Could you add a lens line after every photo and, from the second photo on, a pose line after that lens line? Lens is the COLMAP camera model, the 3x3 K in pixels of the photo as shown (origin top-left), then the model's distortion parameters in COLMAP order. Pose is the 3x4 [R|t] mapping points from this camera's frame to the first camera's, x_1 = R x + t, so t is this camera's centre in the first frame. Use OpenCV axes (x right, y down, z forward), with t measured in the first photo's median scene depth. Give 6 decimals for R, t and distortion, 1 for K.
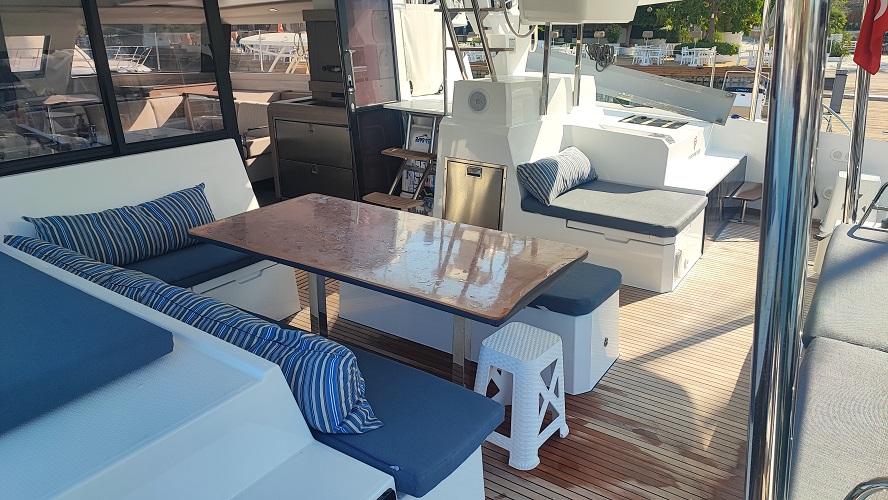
lens RADIAL K [[648.1, 0, 444.0], [0, 648.1, 250.0], [0, 0, 1]] dist [0.113035, -0.117096]
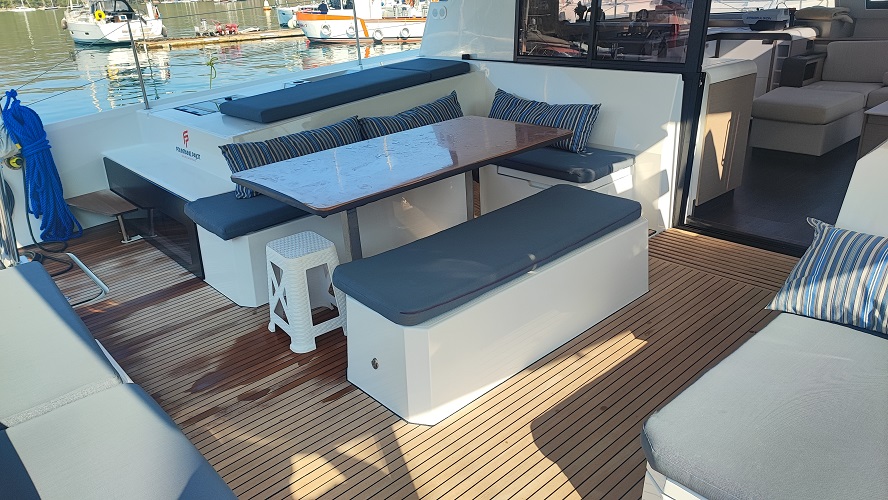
lens RADIAL K [[648.1, 0, 444.0], [0, 648.1, 250.0], [0, 0, 1]] dist [0.113035, -0.117096]
pose [[-0.270918, 0.364936, -0.890744, 1.006389], [-0.272074, 0.858589, 0.434513, -0.393492], [0.923352, 0.360066, -0.133317, 1.295162]]
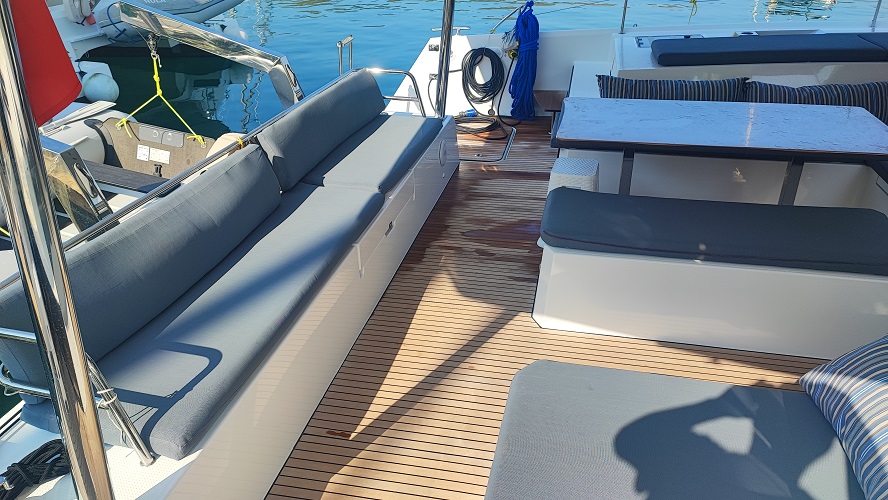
lens RADIAL K [[648.1, 0, 444.0], [0, 648.1, 250.0], [0, 0, 1]] dist [0.113035, -0.117096]
pose [[-0.937379, 0.143136, -0.317541, 0.800018], [-0.133689, 0.693984, 0.707470, -0.645264], [0.321633, 0.705619, -0.631390, 1.788889]]
